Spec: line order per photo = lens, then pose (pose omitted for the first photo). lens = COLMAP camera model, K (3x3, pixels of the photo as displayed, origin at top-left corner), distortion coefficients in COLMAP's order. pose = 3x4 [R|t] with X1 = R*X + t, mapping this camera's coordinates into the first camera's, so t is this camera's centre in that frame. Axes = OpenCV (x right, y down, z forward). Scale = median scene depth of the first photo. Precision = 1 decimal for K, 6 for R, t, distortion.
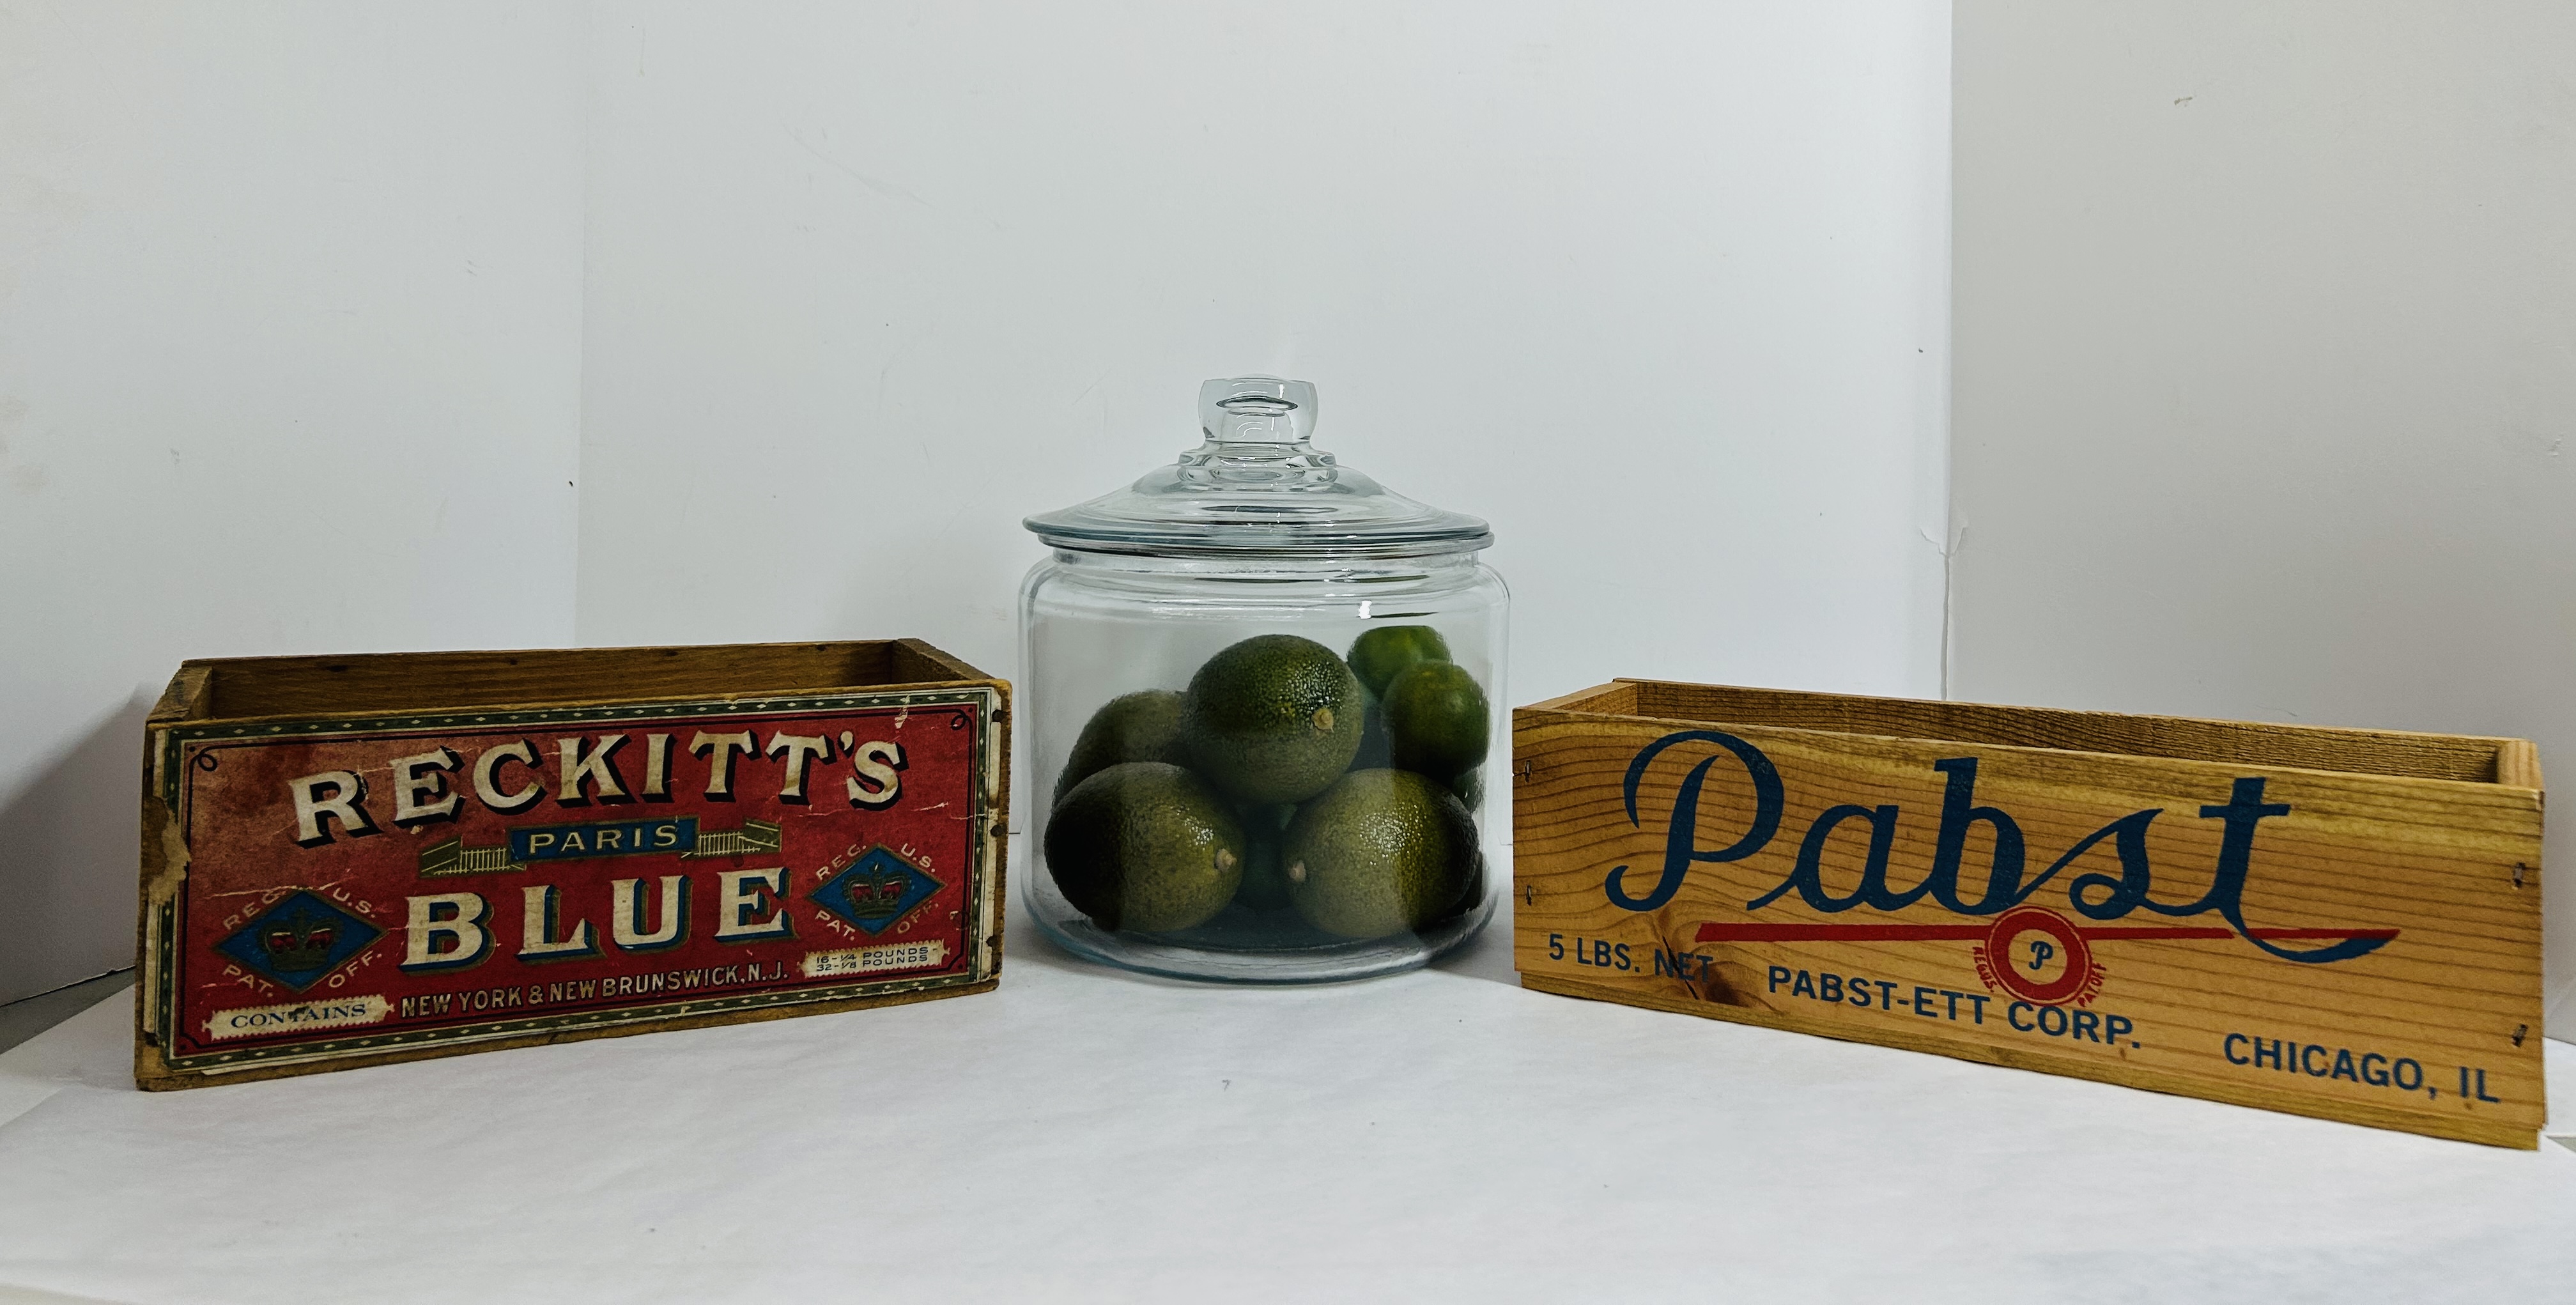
lens RADIAL K [[2056.6, 0, 1311.9], [0, 2056.6, 648.8], [0, 0, 1]] dist [0.011329, 0.011795]
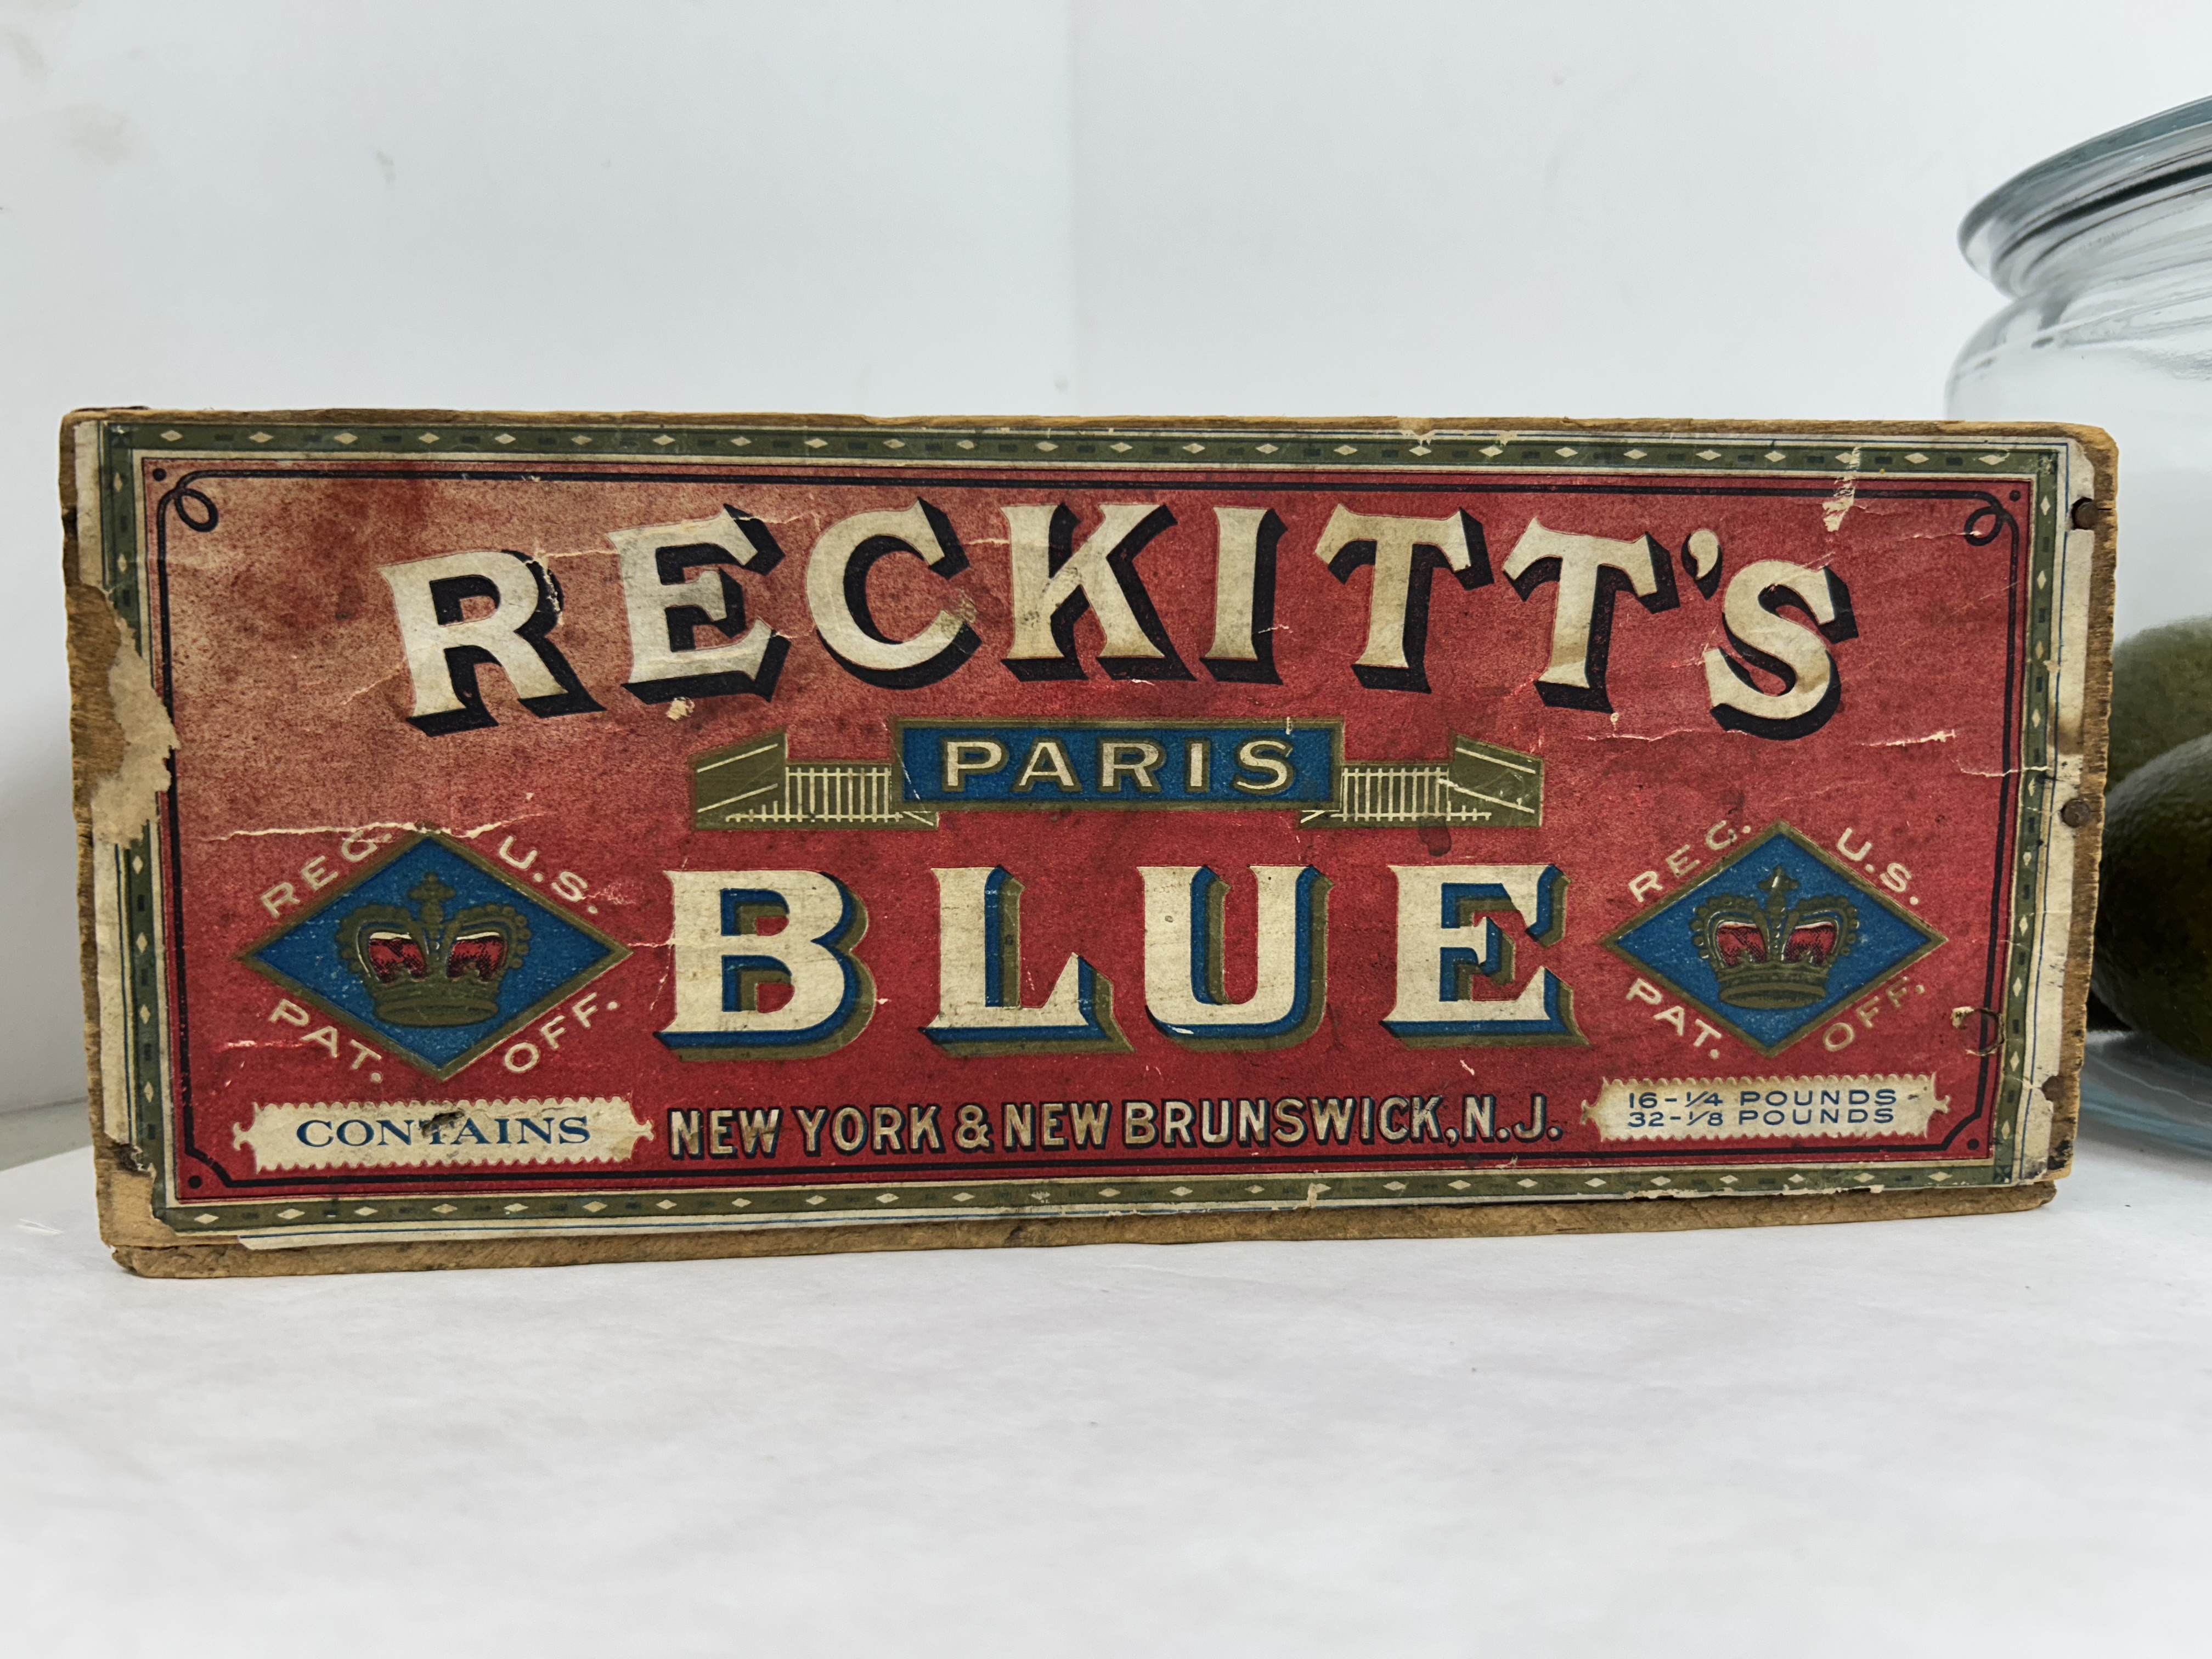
lens RADIAL K [[1656.5, 0, 1097.8], [0, 1656.5, 819.8], [0, 0, 1]] dist [0.018647, -0.015386]
pose [[0.876856, -0.017994, -0.480417, -0.186235], [-0.002097, 0.999147, -0.041251, 0.117483], [0.480749, 0.037179, 0.876070, 0.704043]]
